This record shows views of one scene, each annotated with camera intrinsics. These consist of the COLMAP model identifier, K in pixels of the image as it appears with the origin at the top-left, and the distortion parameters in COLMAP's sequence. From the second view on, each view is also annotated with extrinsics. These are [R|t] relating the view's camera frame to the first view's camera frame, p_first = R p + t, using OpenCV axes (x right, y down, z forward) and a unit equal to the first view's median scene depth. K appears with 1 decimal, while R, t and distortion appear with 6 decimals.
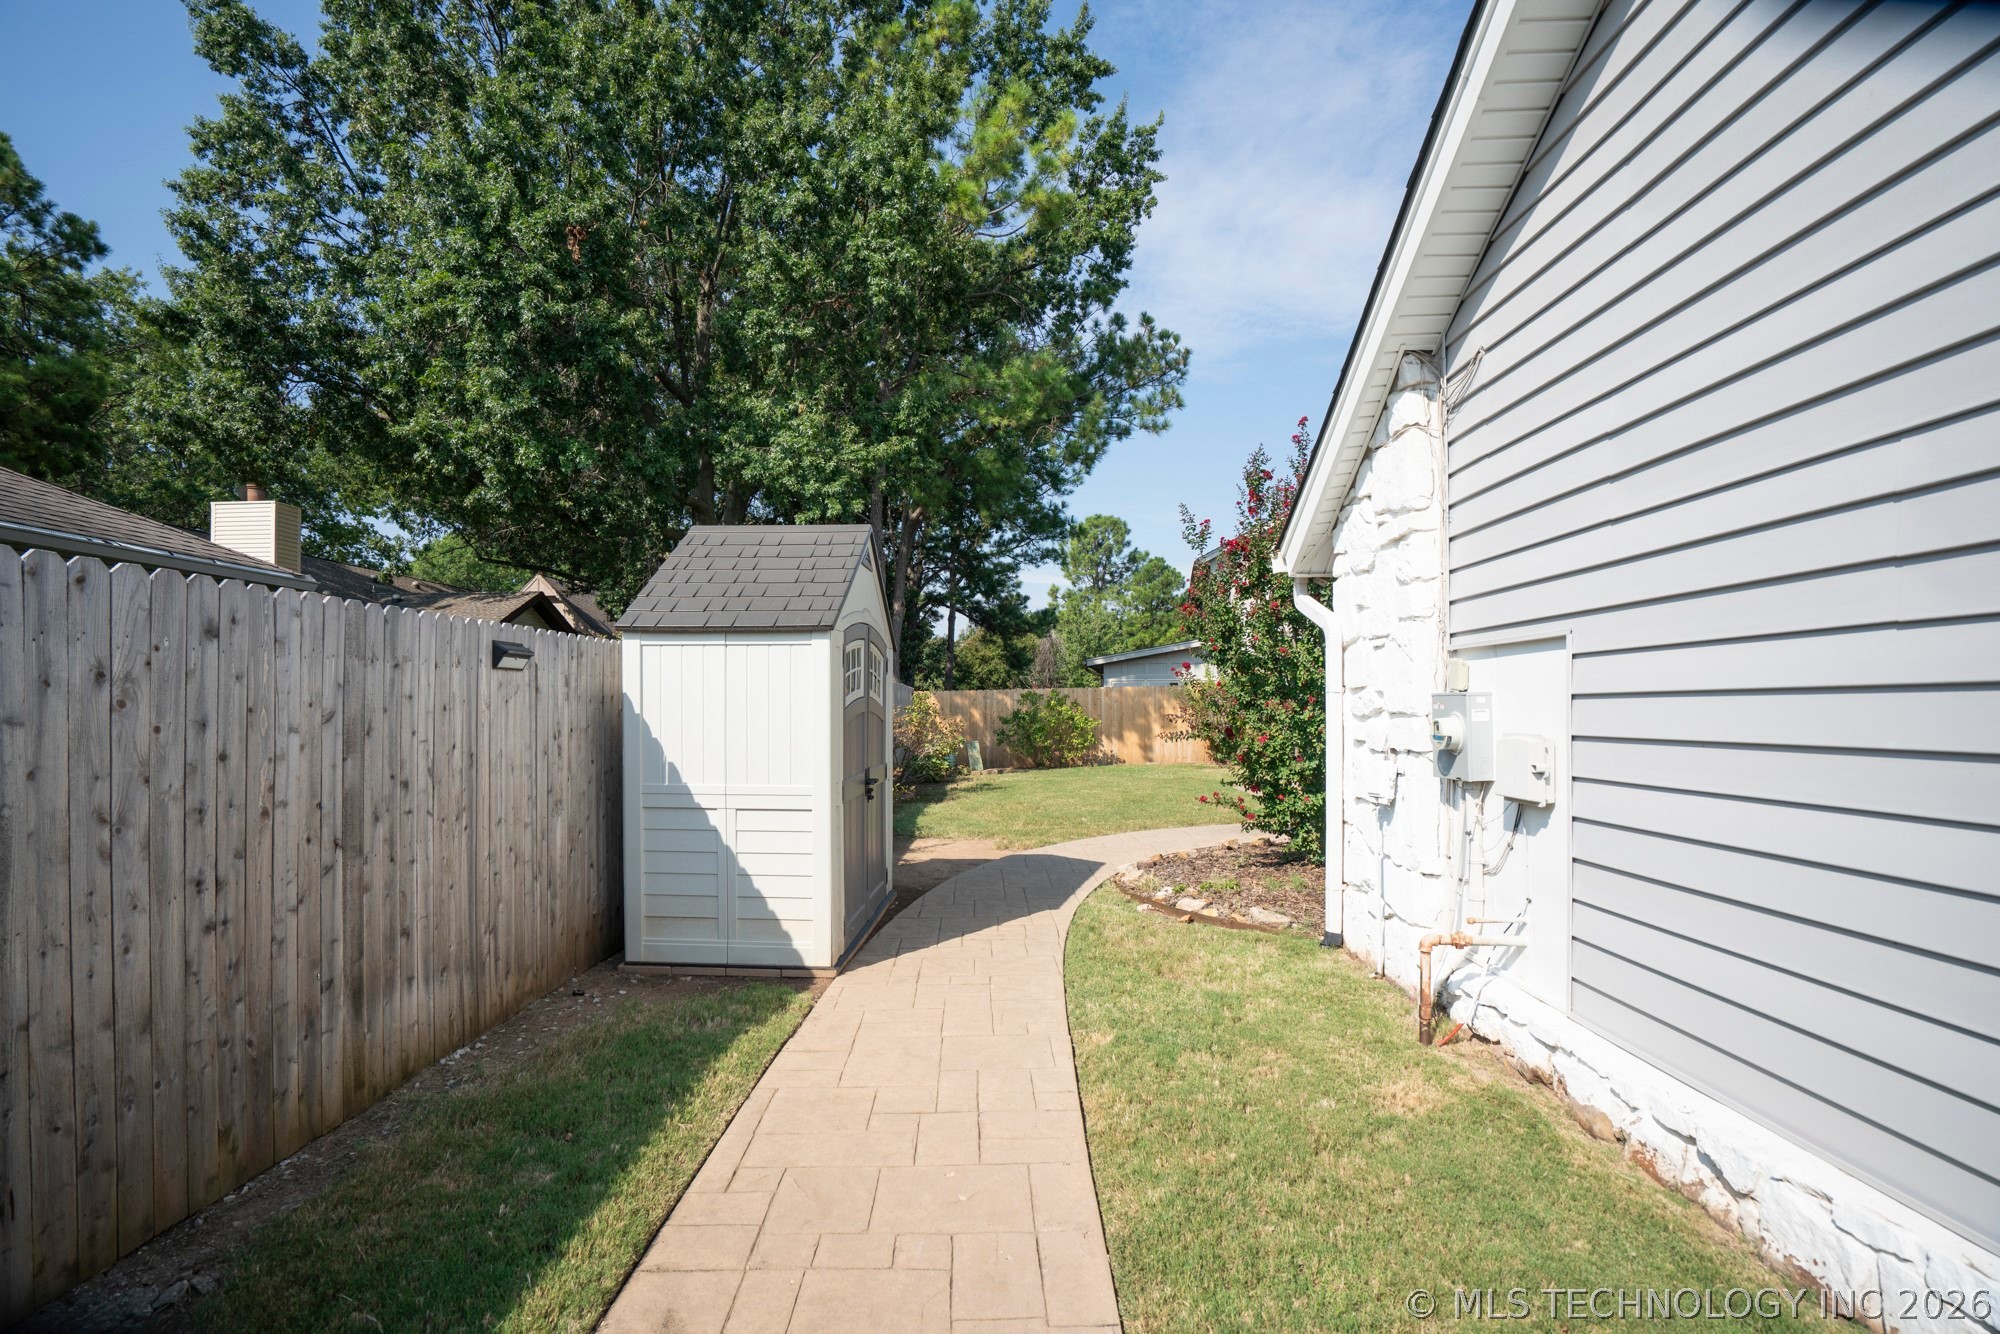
lens RADIAL K [[895.8, 0, 995.8], [0, 895.8, 674.1], [0, 0, 1]] dist [-0.044267, 0.001425]
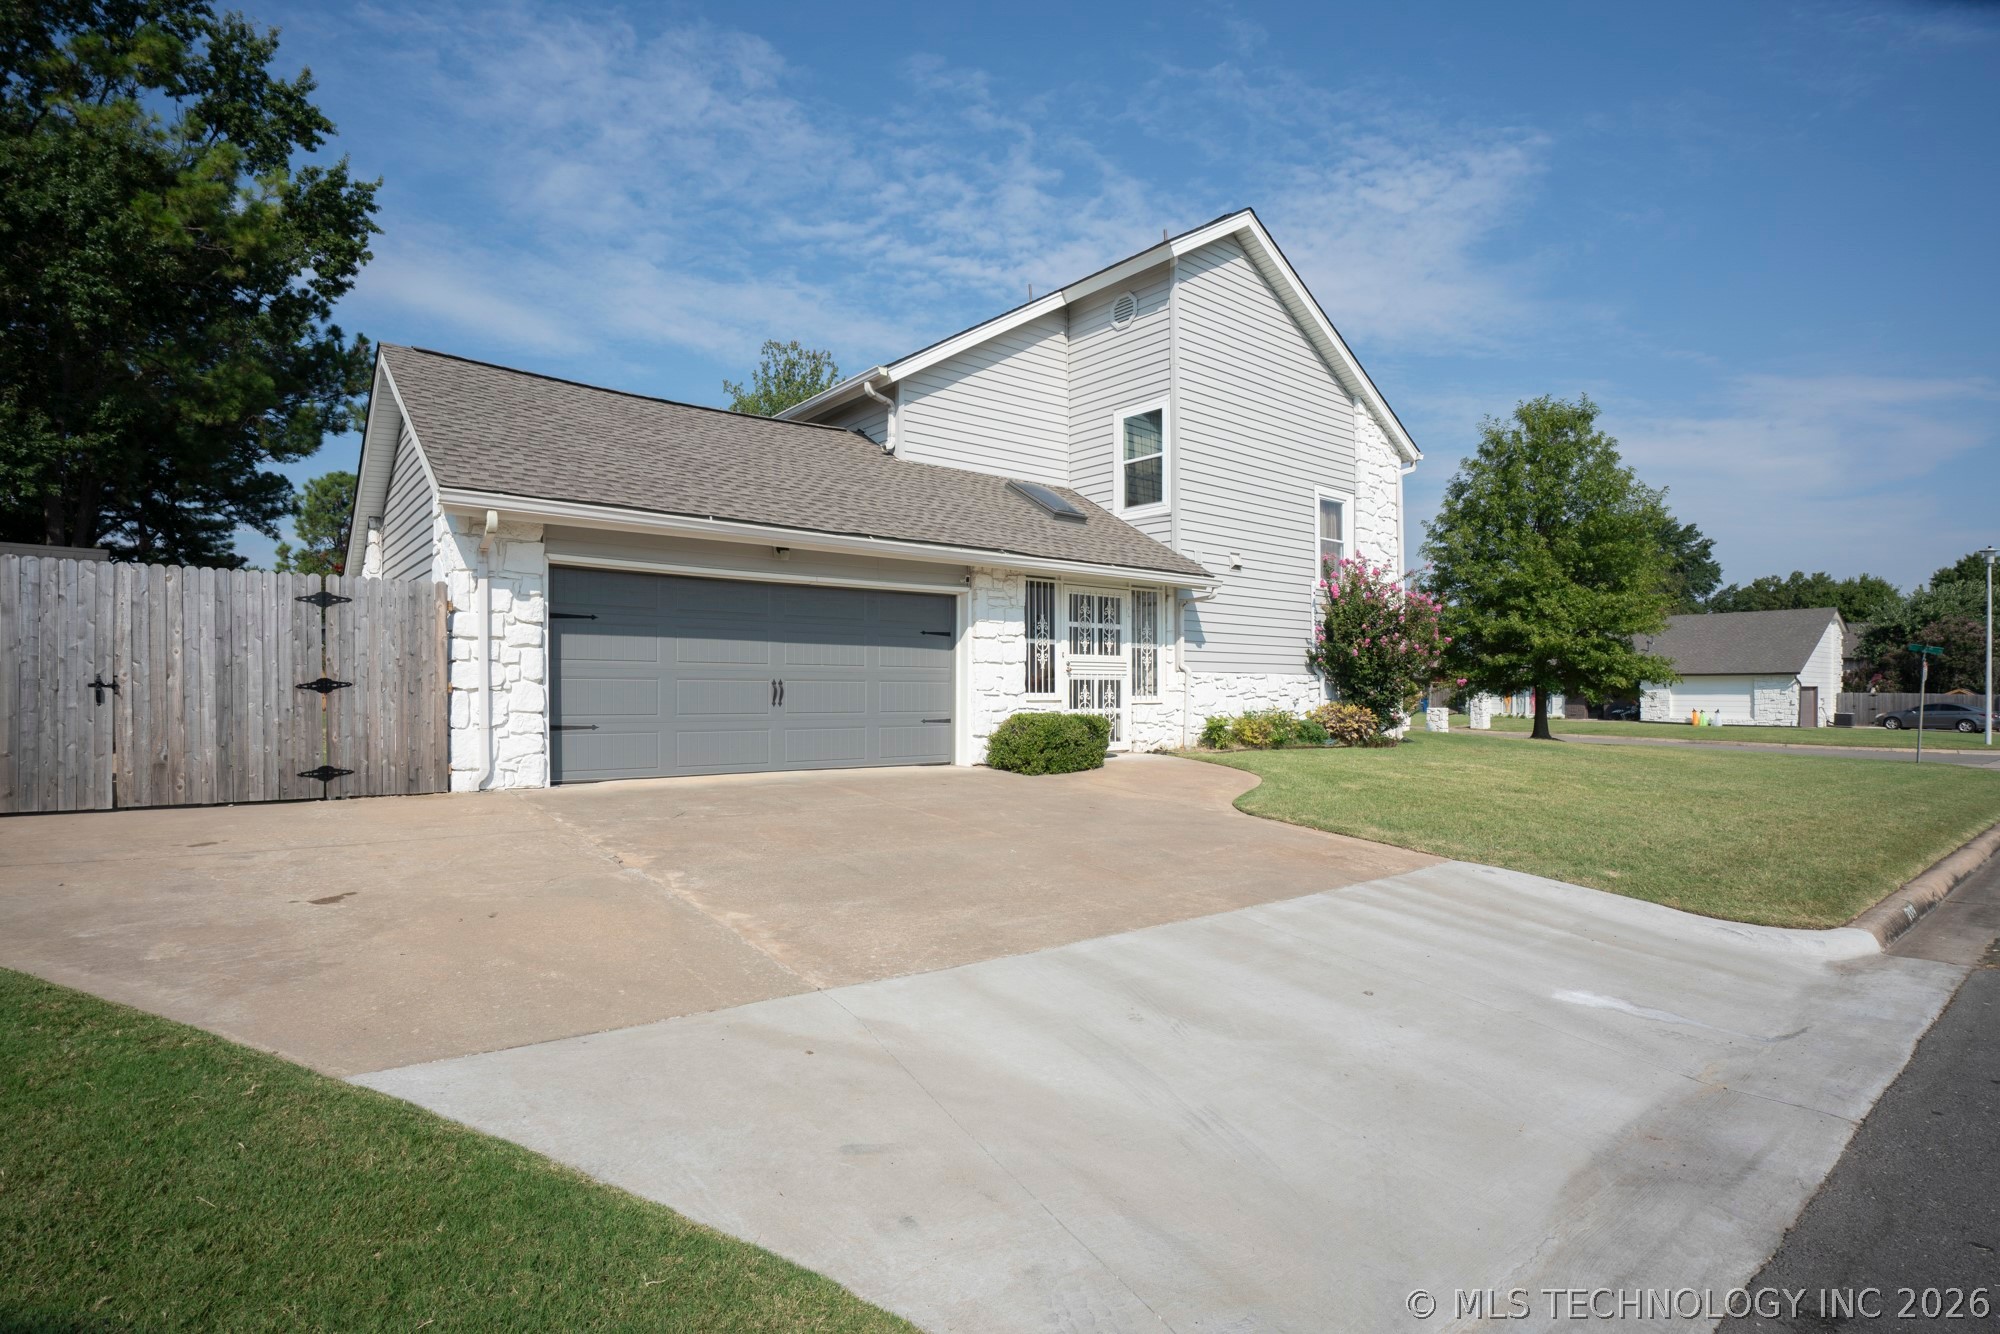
lens RADIAL K [[895.8, 0, 992.9], [0, 895.8, 675.5], [0, 0, 1]] dist [-0.044267, 0.001425]
pose [[0.739955, -0.006474, 0.672625, 0.008253], [-0.013904, 0.999593, 0.024916, 0.010576], [-0.672513, -0.027789, 0.739564, -0.469995]]
